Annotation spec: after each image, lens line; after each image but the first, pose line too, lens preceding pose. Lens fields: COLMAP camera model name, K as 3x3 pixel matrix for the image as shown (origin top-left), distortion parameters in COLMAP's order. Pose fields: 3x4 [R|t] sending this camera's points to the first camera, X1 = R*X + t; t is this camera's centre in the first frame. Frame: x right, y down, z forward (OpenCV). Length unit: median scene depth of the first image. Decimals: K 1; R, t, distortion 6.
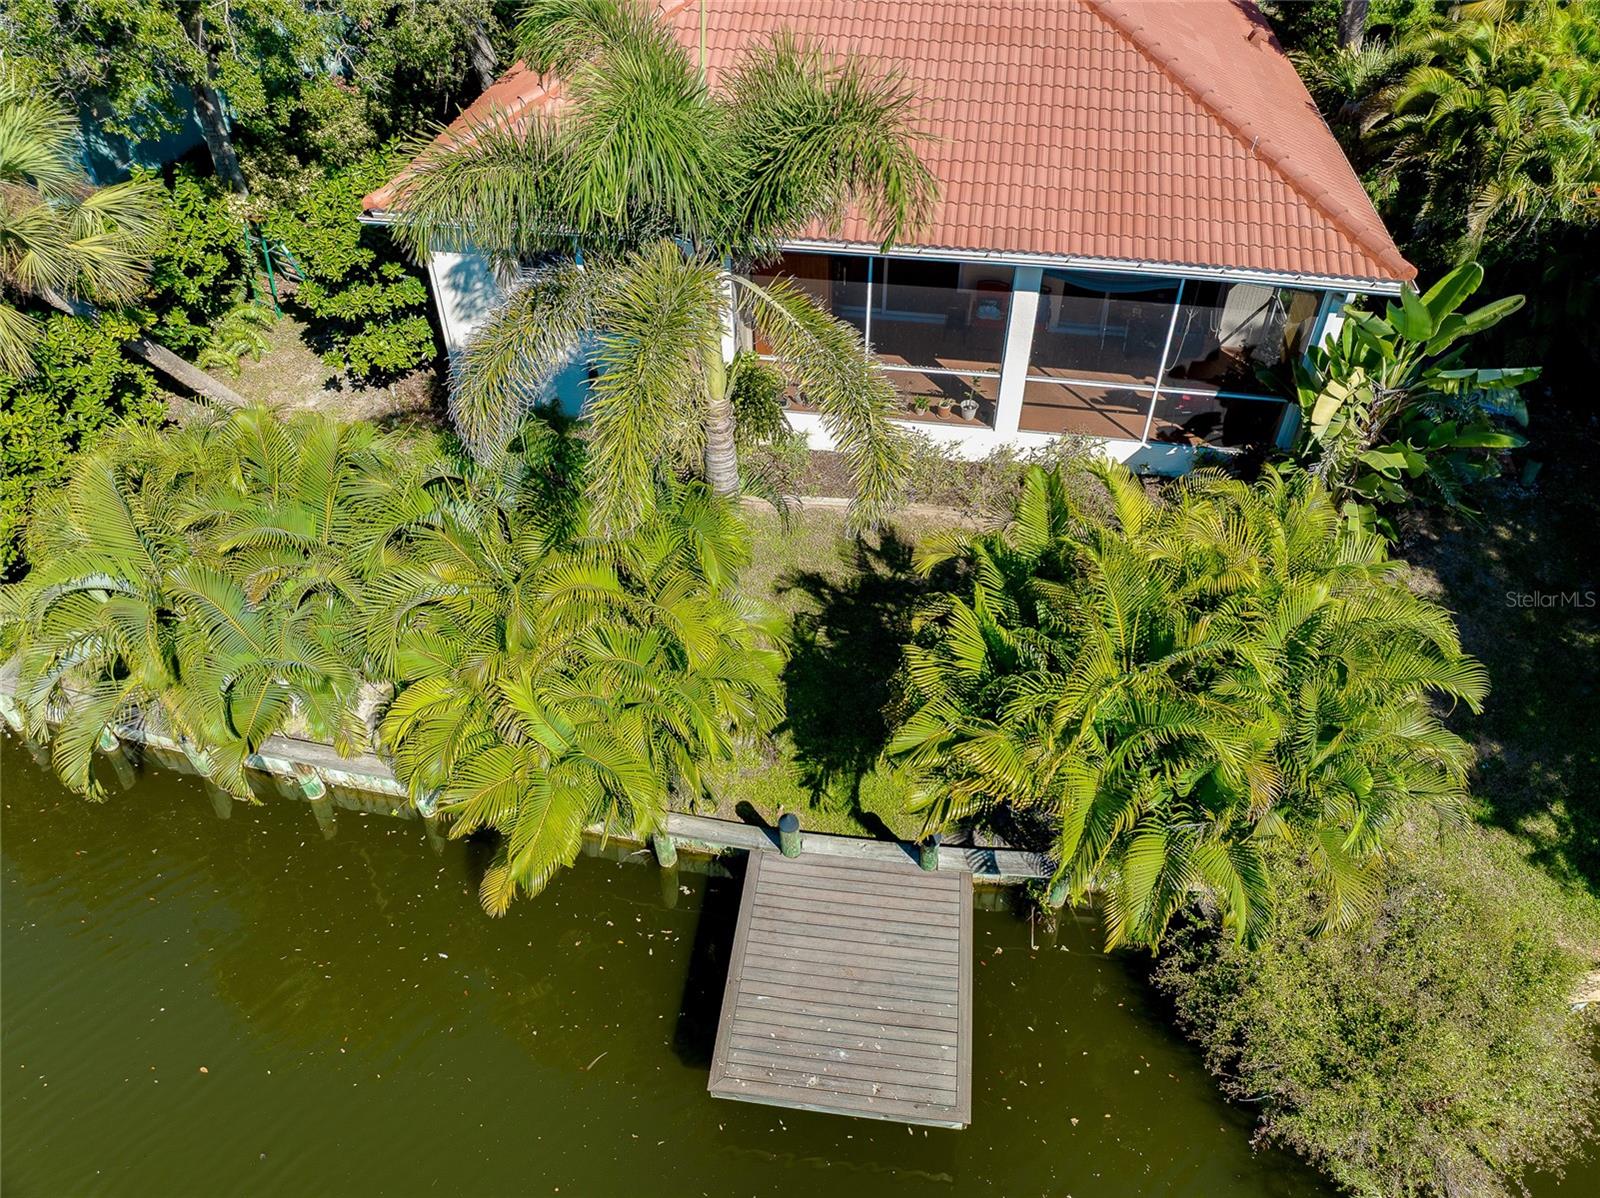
lens RADIAL K [[1126.2, 0, 812.8], [0, 1126.2, 589.1], [0, 0, 1]] dist [-0.043200, 0.016171]
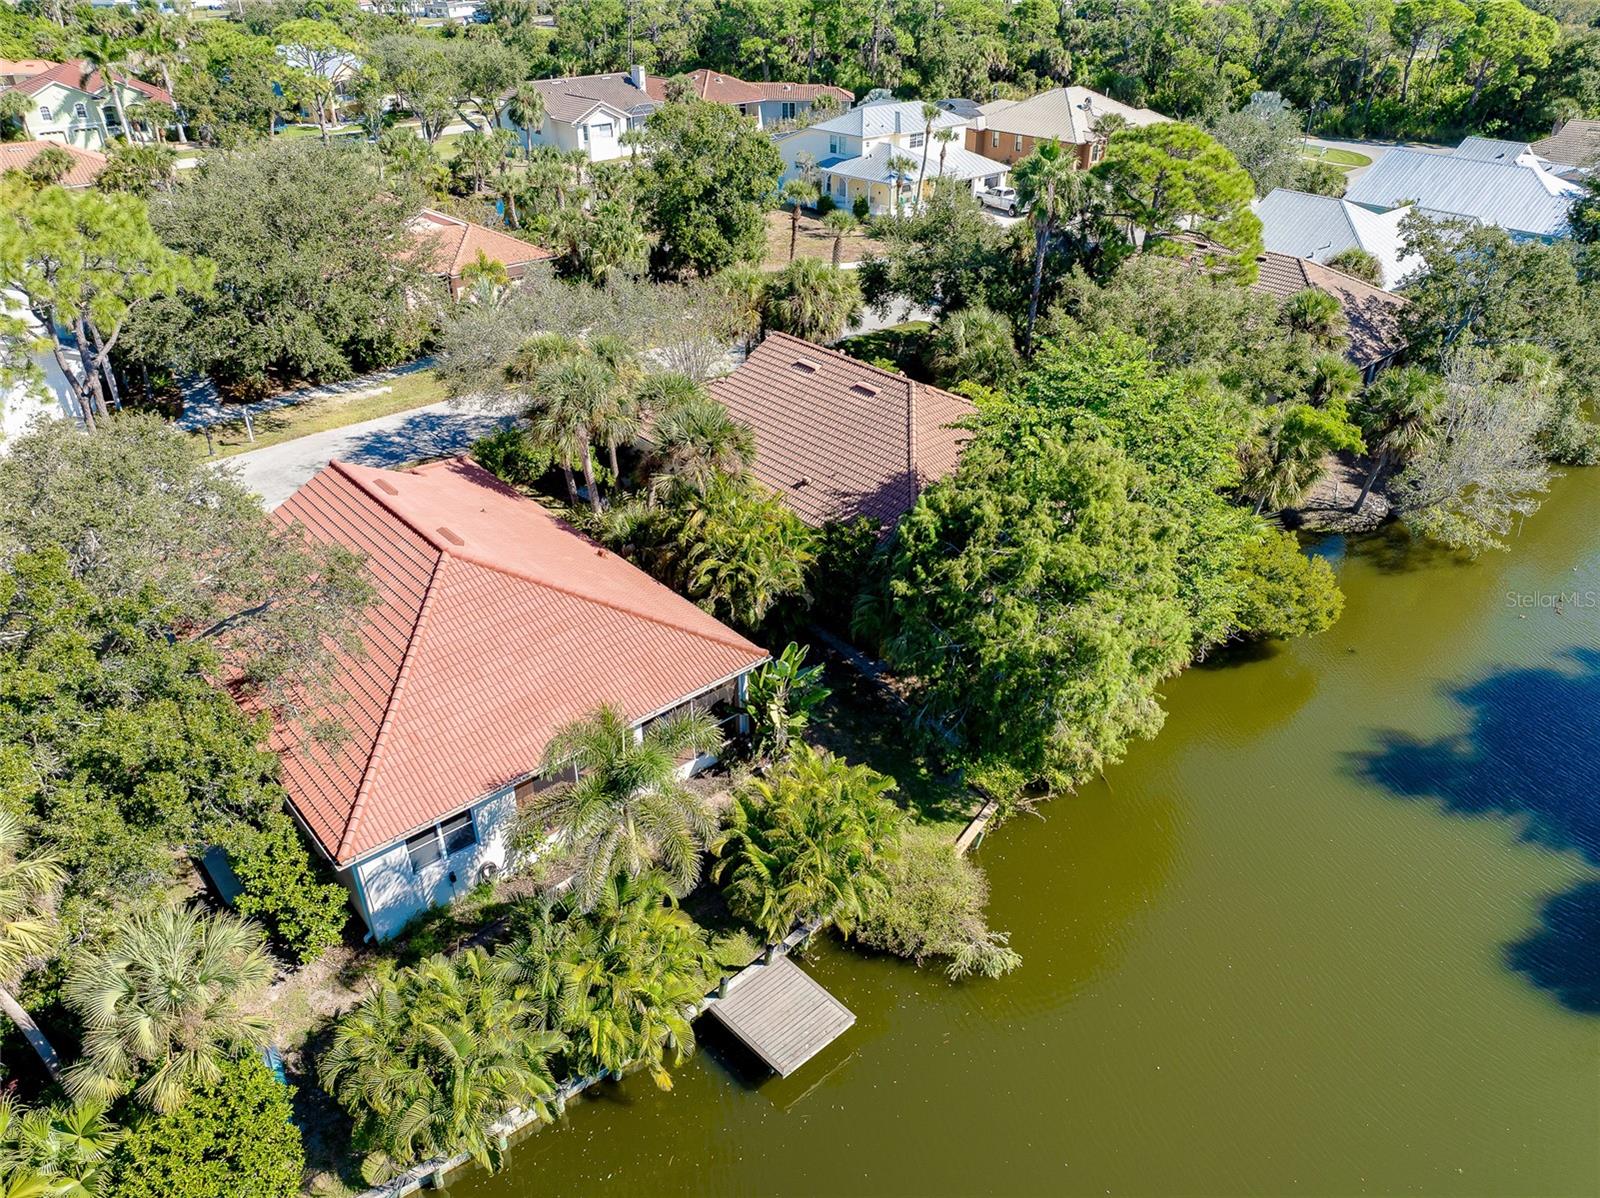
lens RADIAL K [[1126.2, 0, 803.1], [0, 1126.2, 590.7], [0, 0, 1]] dist [-0.043200, 0.016171]
pose [[0.648653, -0.397476, 0.649047, -0.990854], [0.514768, 0.857265, 0.010534, -0.382305], [-0.560592, 0.327276, 0.760675, -1.013718]]
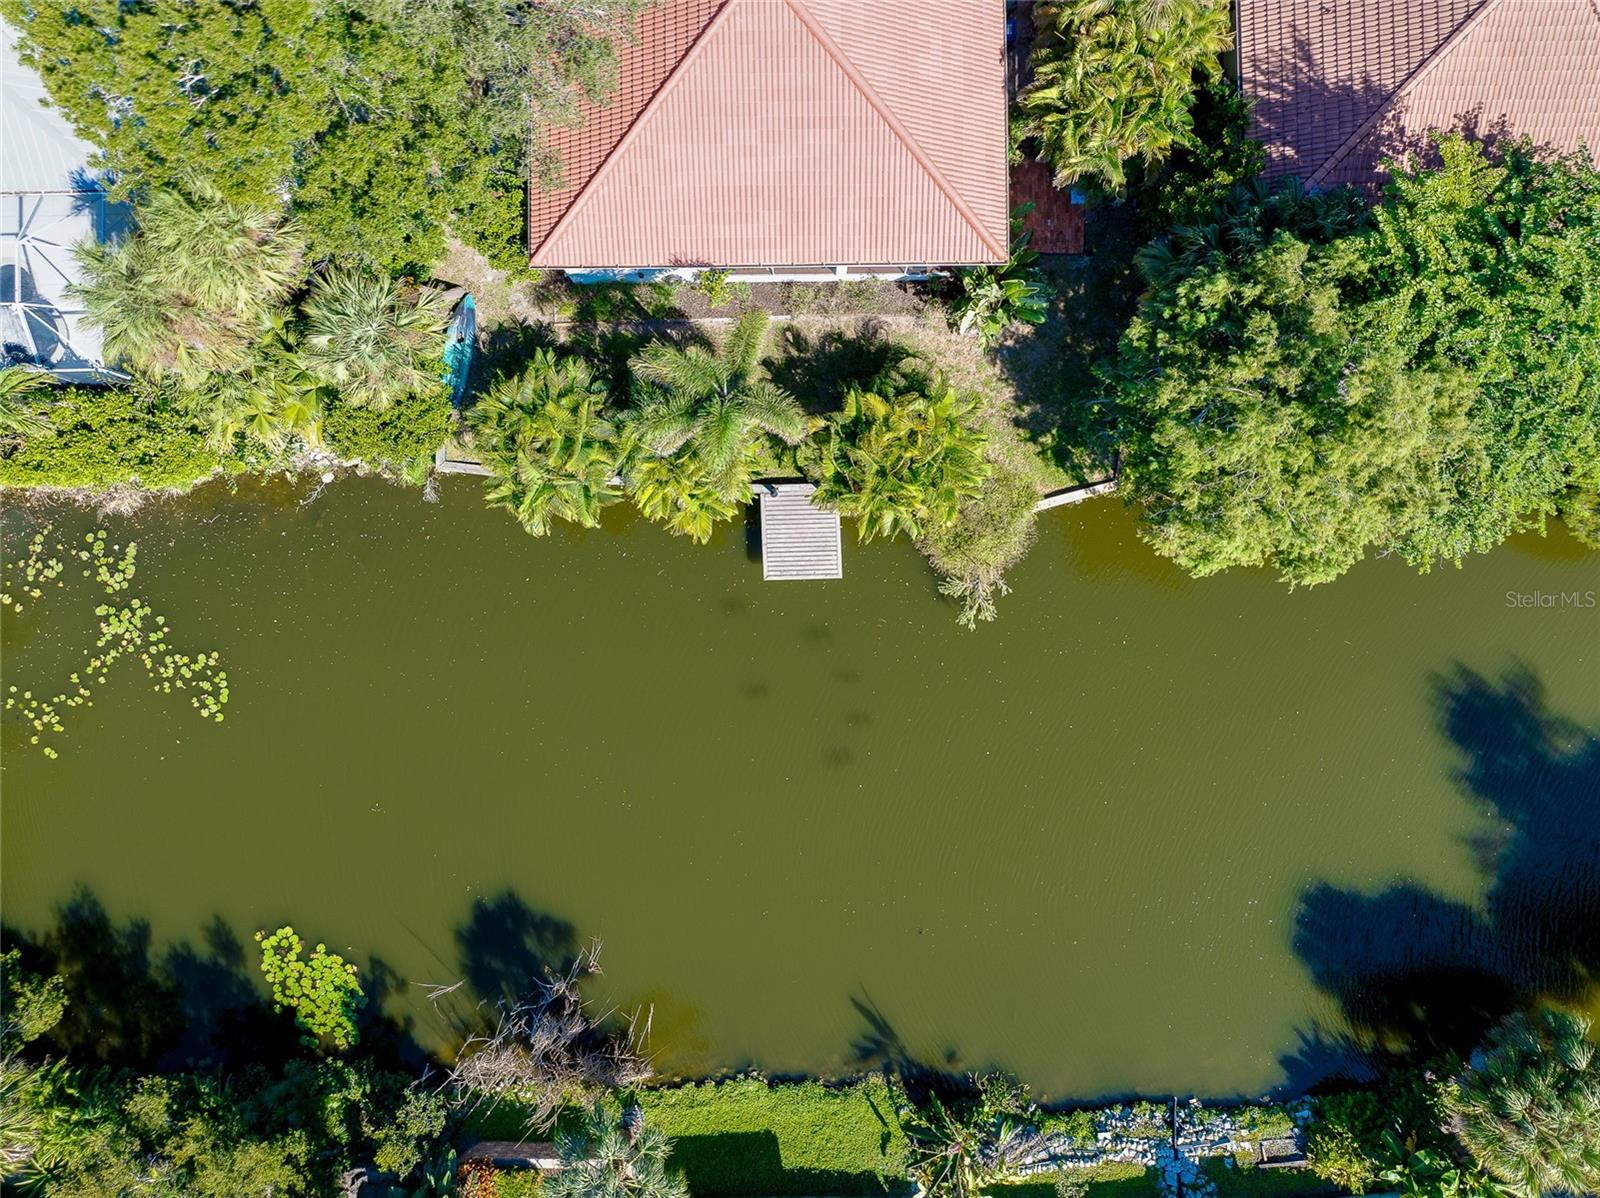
lens RADIAL K [[1164.5, 0, 803.3], [0, 1164.5, 599.4], [0, 0, 1]] dist [-0.038708, -0.002223]
pose [[0.988638, -0.149734, -0.013226, 0.045785], [0.111112, 0.668691, 0.735191, -1.607076], [-0.101239, -0.728308, 0.677731, -1.098871]]
